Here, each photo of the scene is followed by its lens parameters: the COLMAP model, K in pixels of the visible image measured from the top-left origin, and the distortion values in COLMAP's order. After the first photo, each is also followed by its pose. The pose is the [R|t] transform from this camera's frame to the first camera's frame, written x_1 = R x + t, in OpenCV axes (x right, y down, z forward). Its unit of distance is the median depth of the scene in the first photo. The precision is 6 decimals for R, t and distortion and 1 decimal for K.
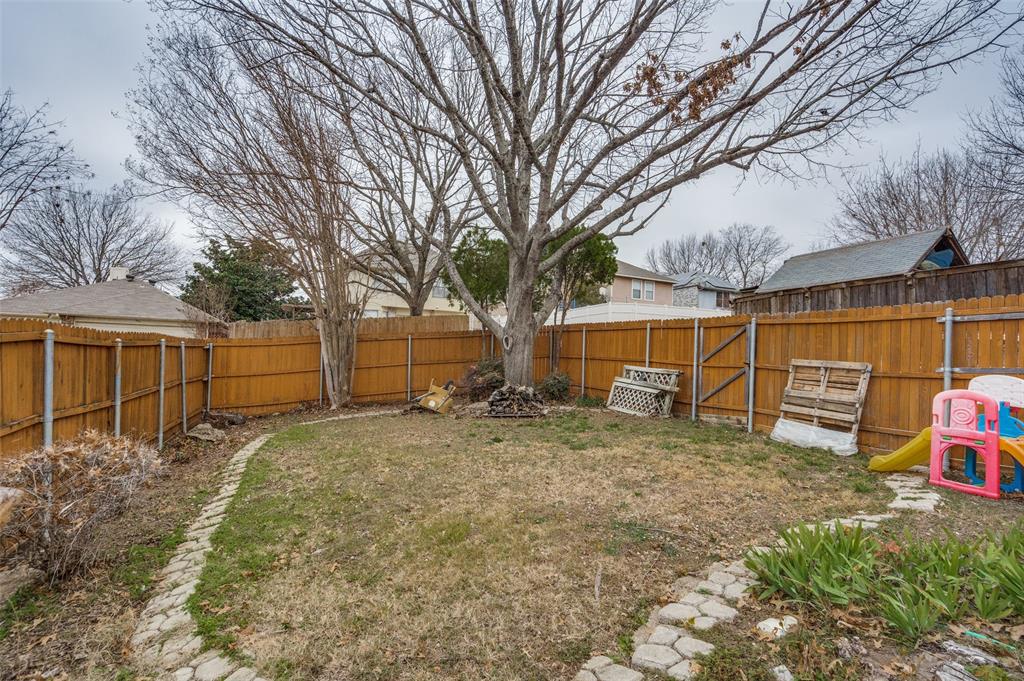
lens RADIAL K [[478.1, 0, 507.0], [0, 478.1, 345.3], [0, 0, 1]] dist [0.001716, 0.000740]
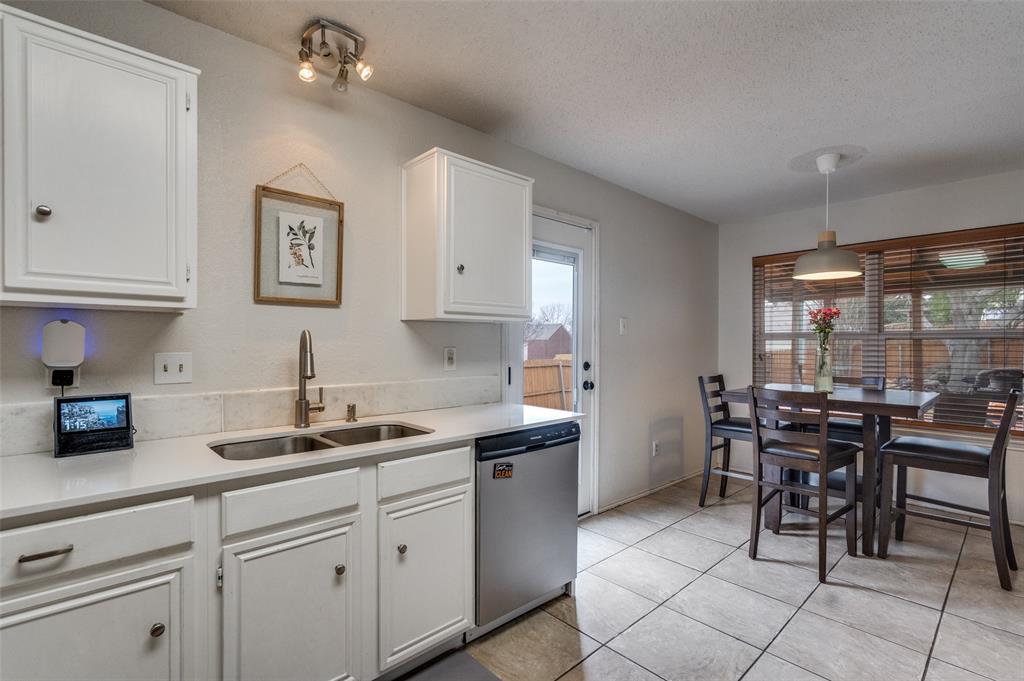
lens RADIAL K [[473.4, 0, 506.0], [0, 473.4, 345.3], [0, 0, 1]] dist [0.001148, 0.000582]
pose [[0.315112, -0.024083, -0.948749, 0.871104], [0.027380, 0.999493, -0.016277, -0.033051], [0.948659, -0.020847, 0.315612, -0.643986]]
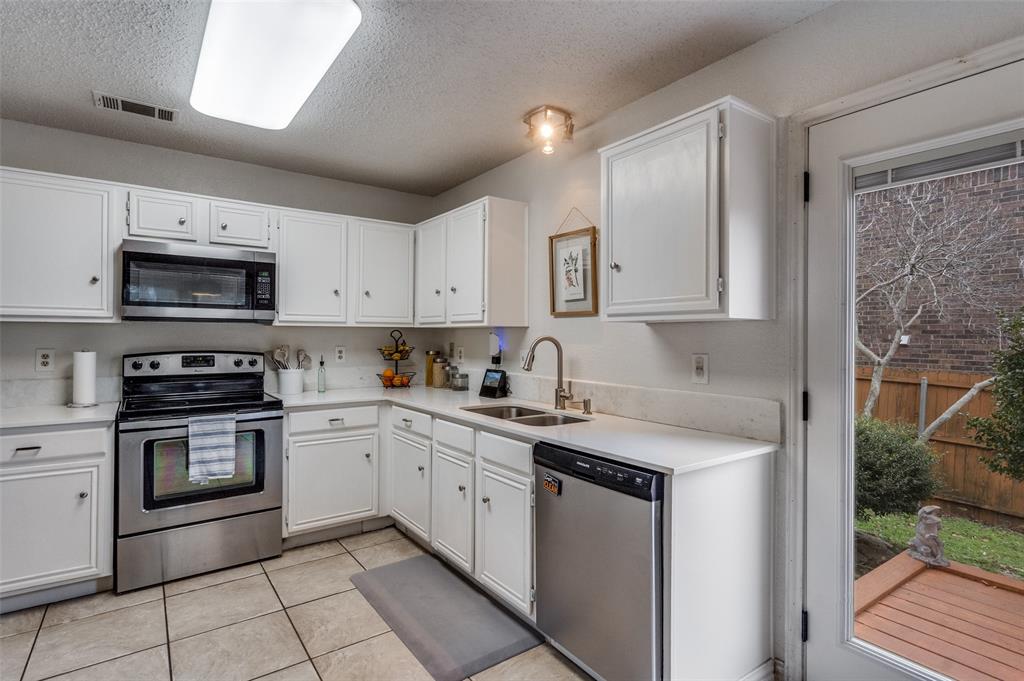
lens RADIAL K [[509.7, 0, 505.7], [0, 509.7, 334.1], [0, 0, 1]] dist [0.003296, -0.000252]
pose [[-0.979988, -0.038493, -0.195301, 0.742497], [-0.032685, 0.998925, -0.032875, -0.035579], [0.196356, -0.025834, -0.980192, -0.391519]]
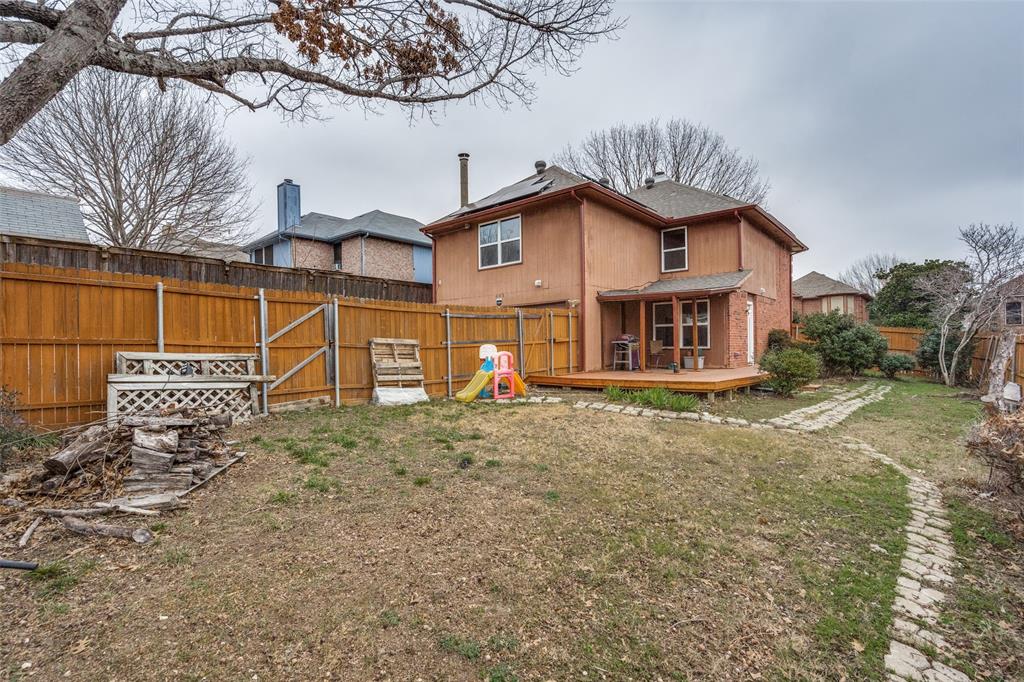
lens RADIAL K [[478.1, 0, 507.0], [0, 478.1, 345.8], [0, 0, 1]] dist [0.001716, 0.000740]
pose [[-0.413347, -0.026011, 0.910202, -0.391829], [-0.024673, 0.999545, 0.017360, 0.011967], [-0.910239, -0.015282, -0.413800, 0.729459]]
